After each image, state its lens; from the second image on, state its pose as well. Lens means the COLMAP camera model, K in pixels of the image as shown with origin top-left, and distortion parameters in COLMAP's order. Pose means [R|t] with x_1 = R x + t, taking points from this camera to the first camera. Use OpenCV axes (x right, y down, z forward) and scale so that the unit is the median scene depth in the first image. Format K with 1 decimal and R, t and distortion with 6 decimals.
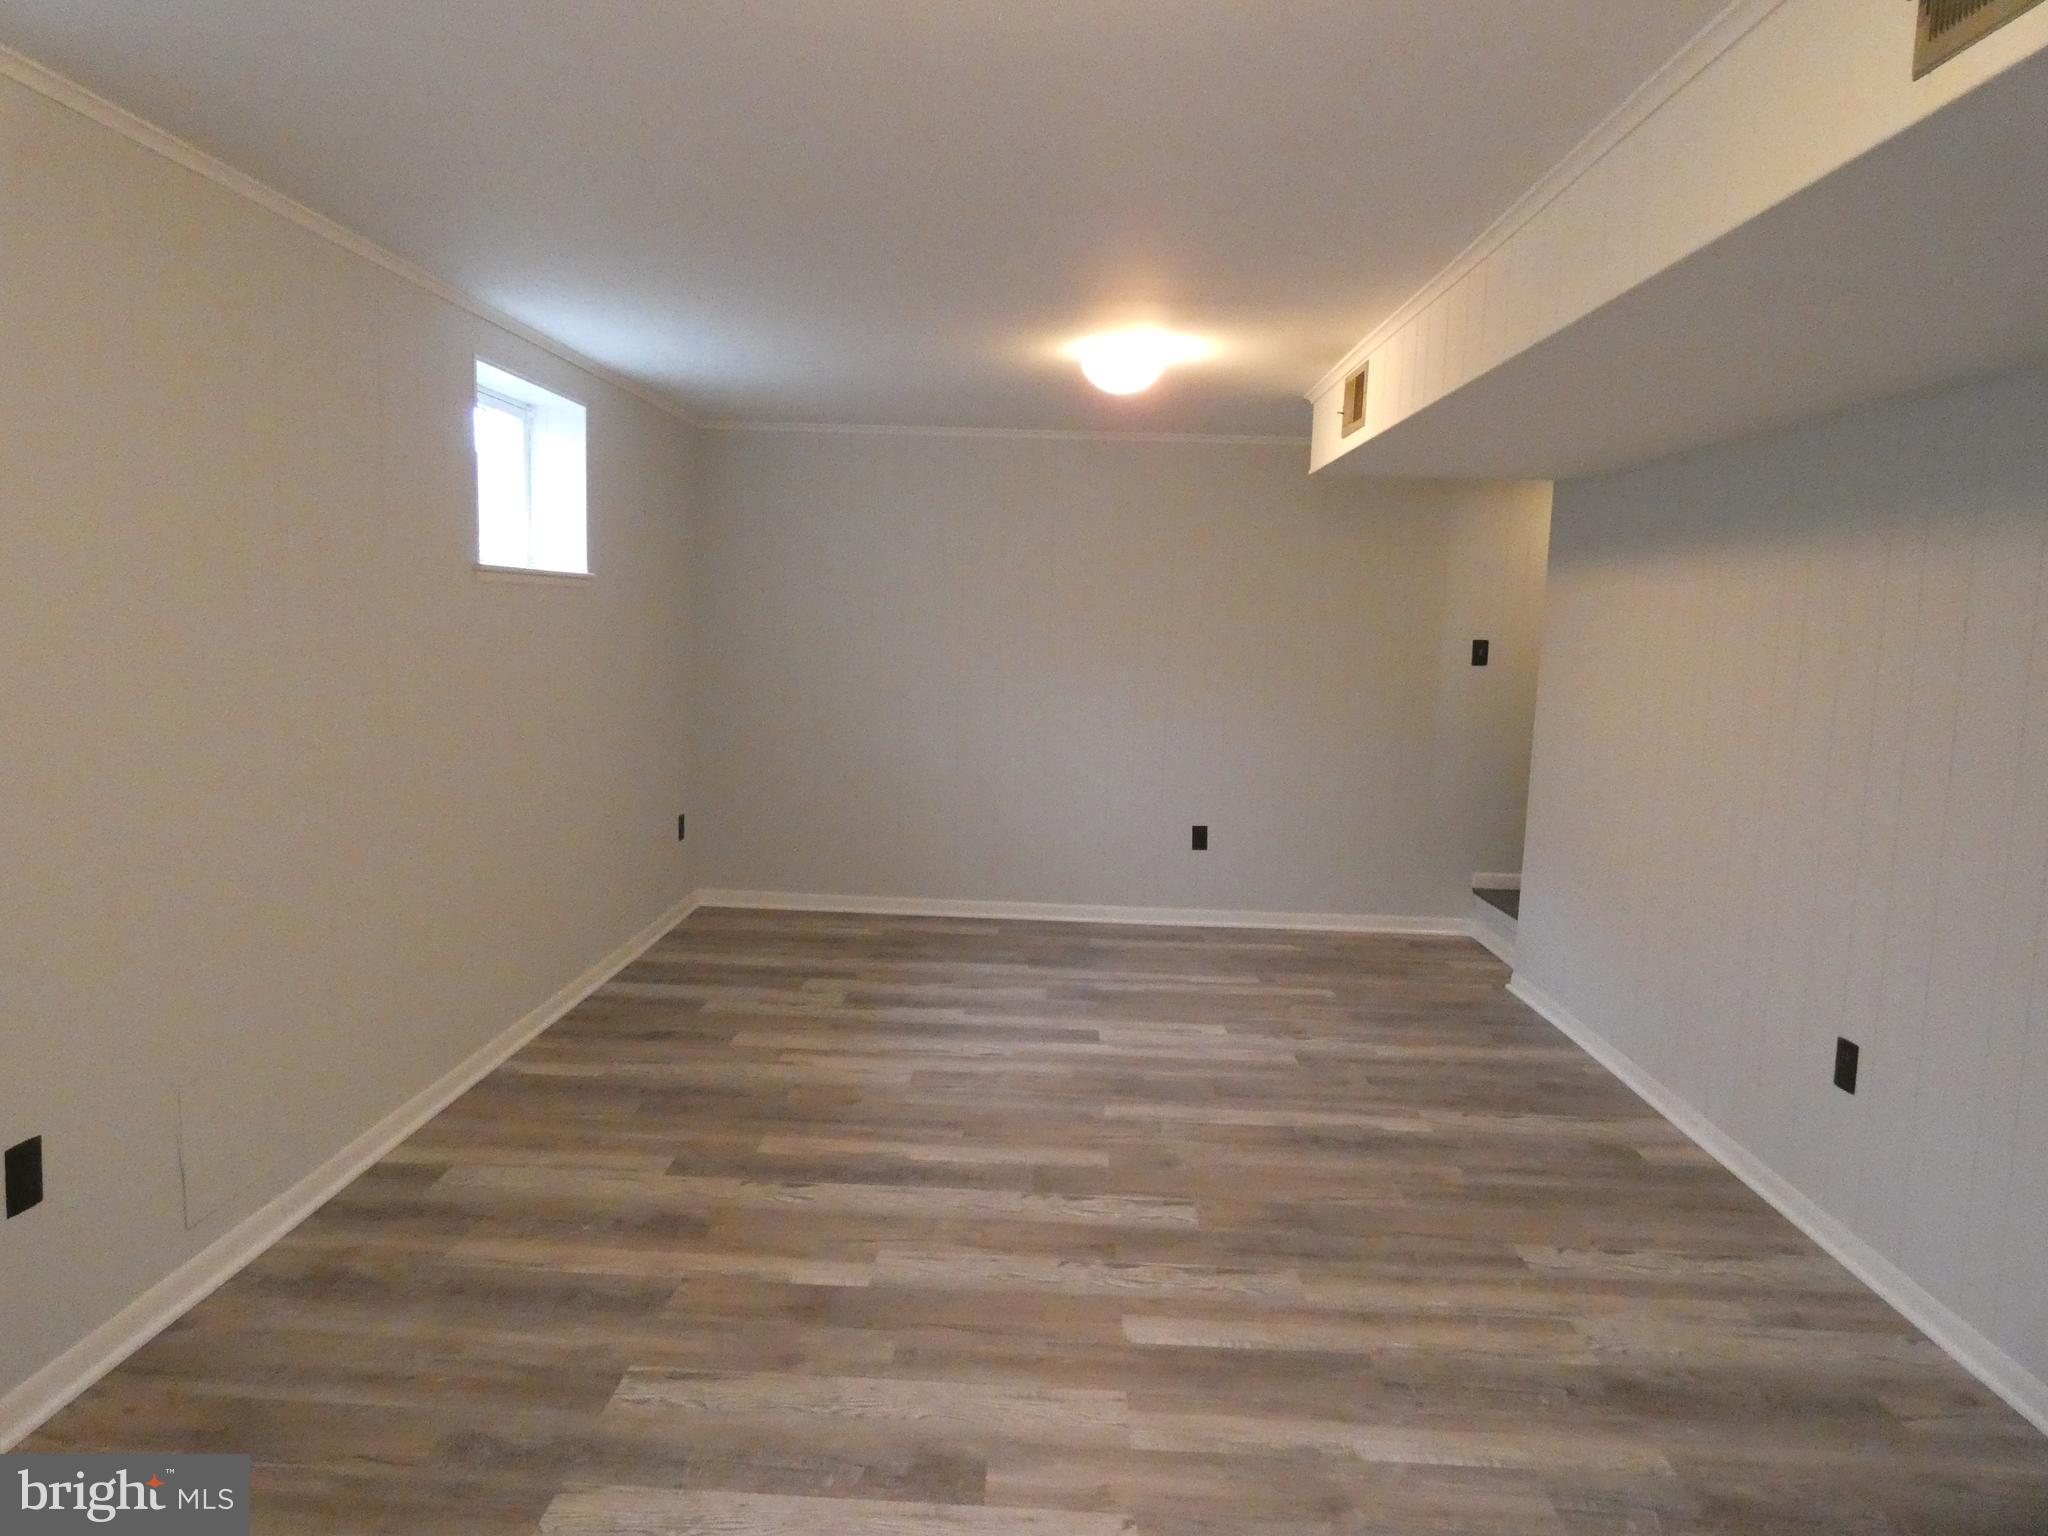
lens RADIAL K [[1317.8, 0, 1025.4], [0, 1317.8, 767.4], [0, 0, 1]] dist [0.050248, -0.000476]
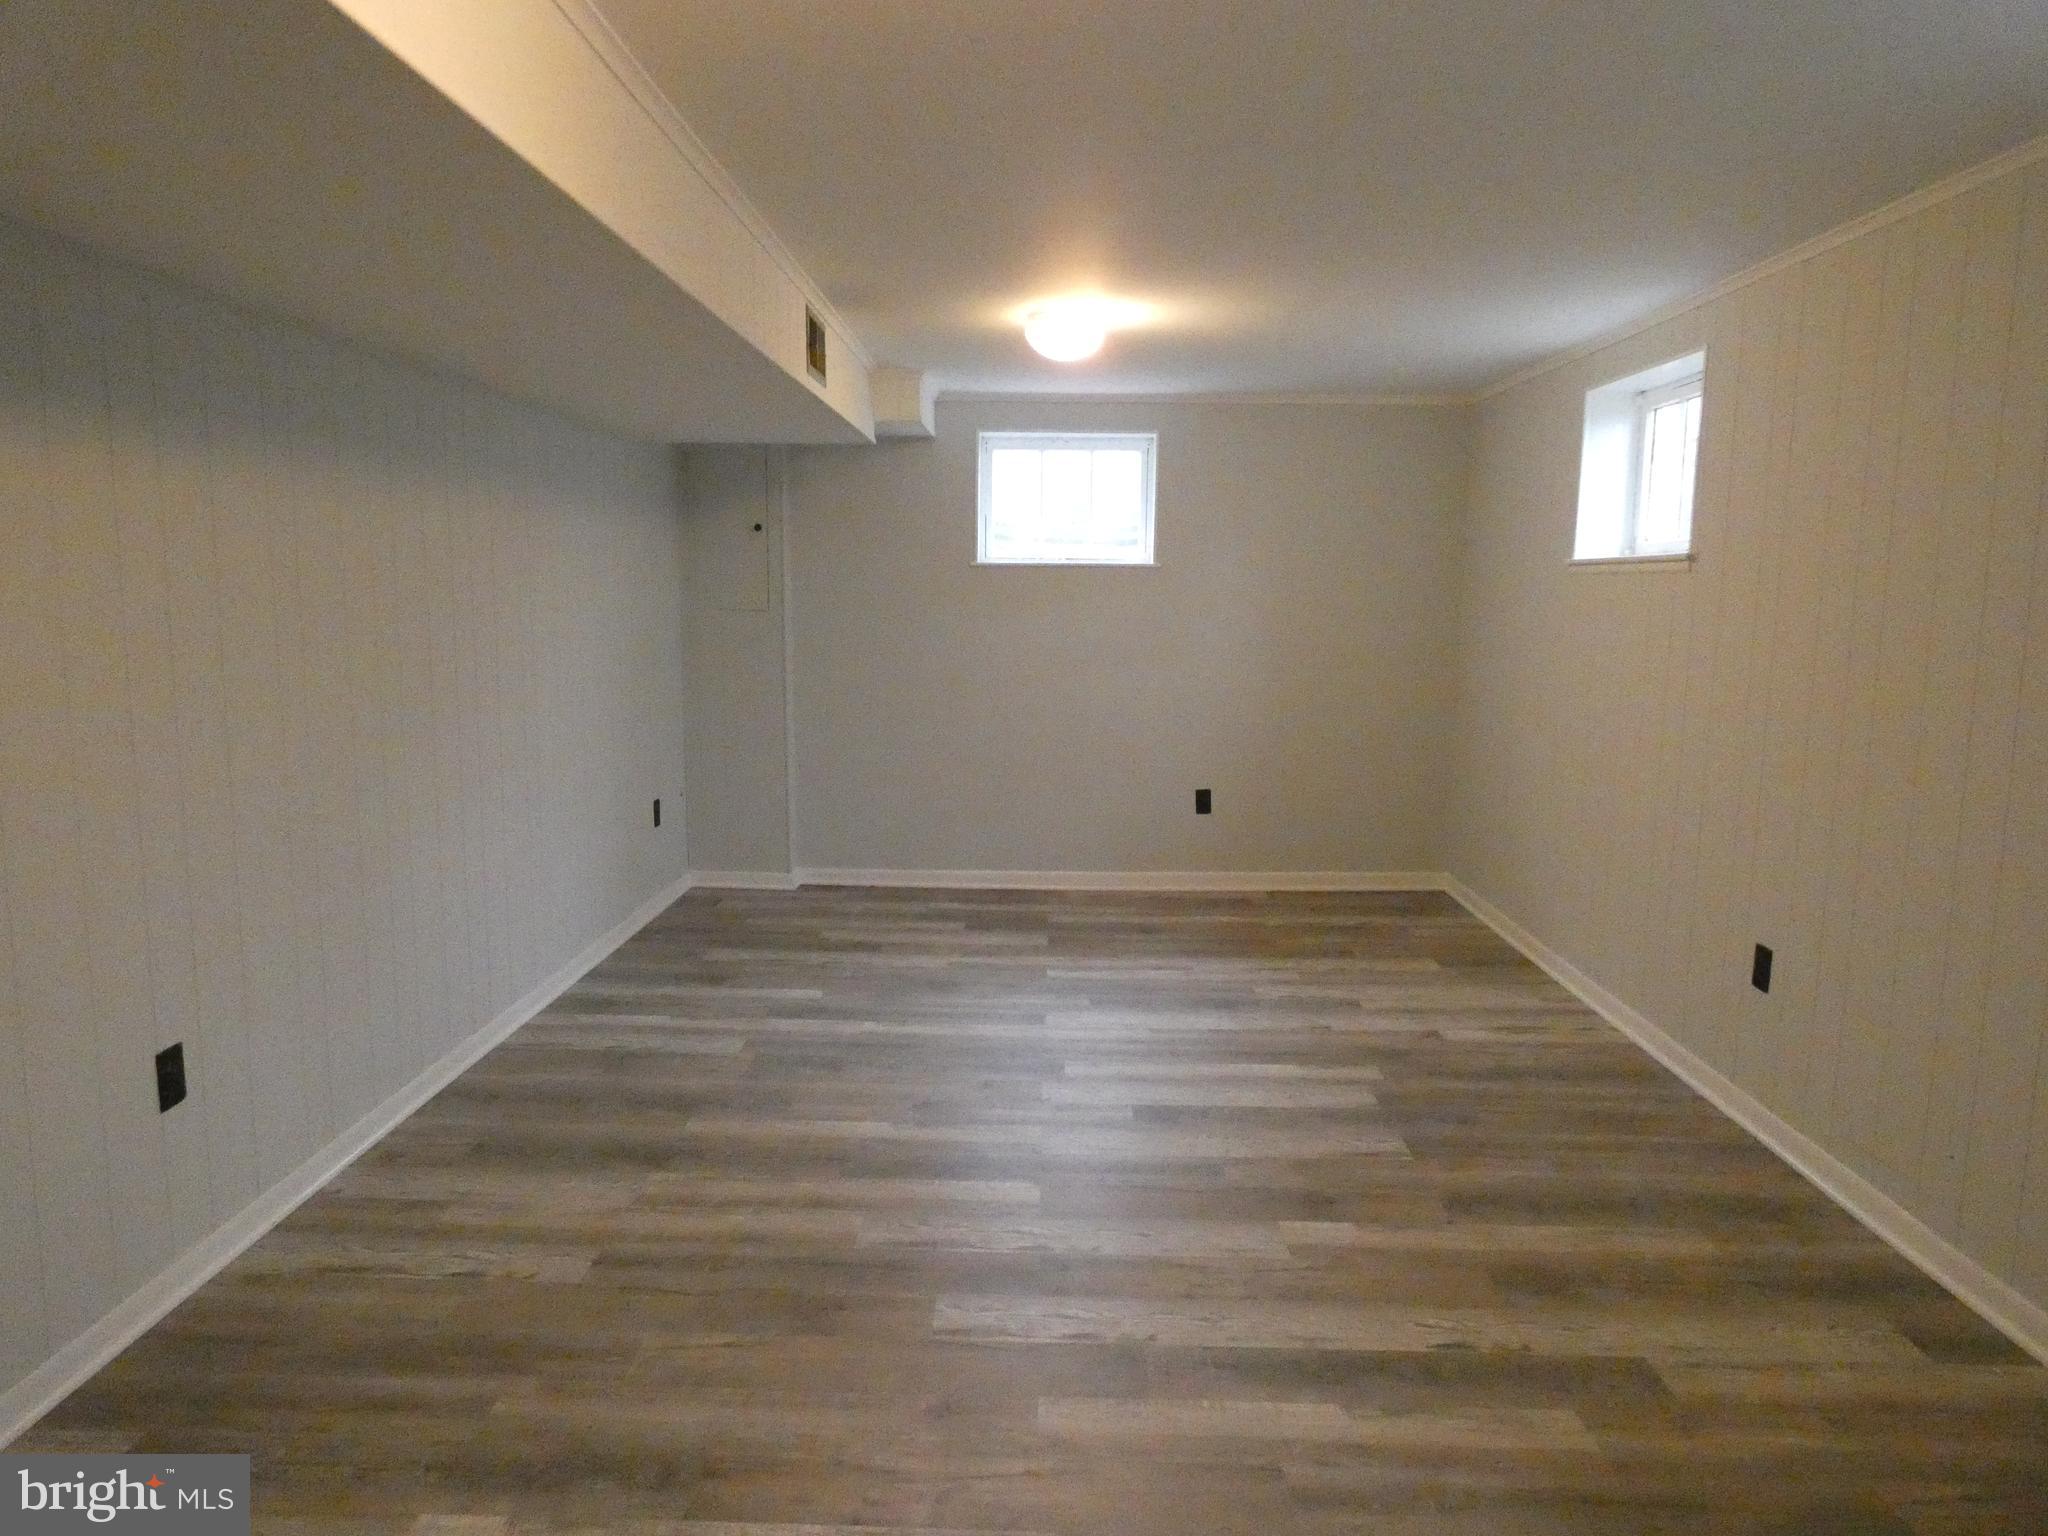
lens RADIAL K [[1317.8, 0, 1022.5], [0, 1317.8, 769.8], [0, 0, 1]] dist [0.050248, -0.000476]
pose [[-0.998884, -0.042980, -0.019588, 0.112316], [-0.046559, 0.965758, 0.255234, -0.203009], [0.007948, 0.255862, -0.966681, 1.801181]]
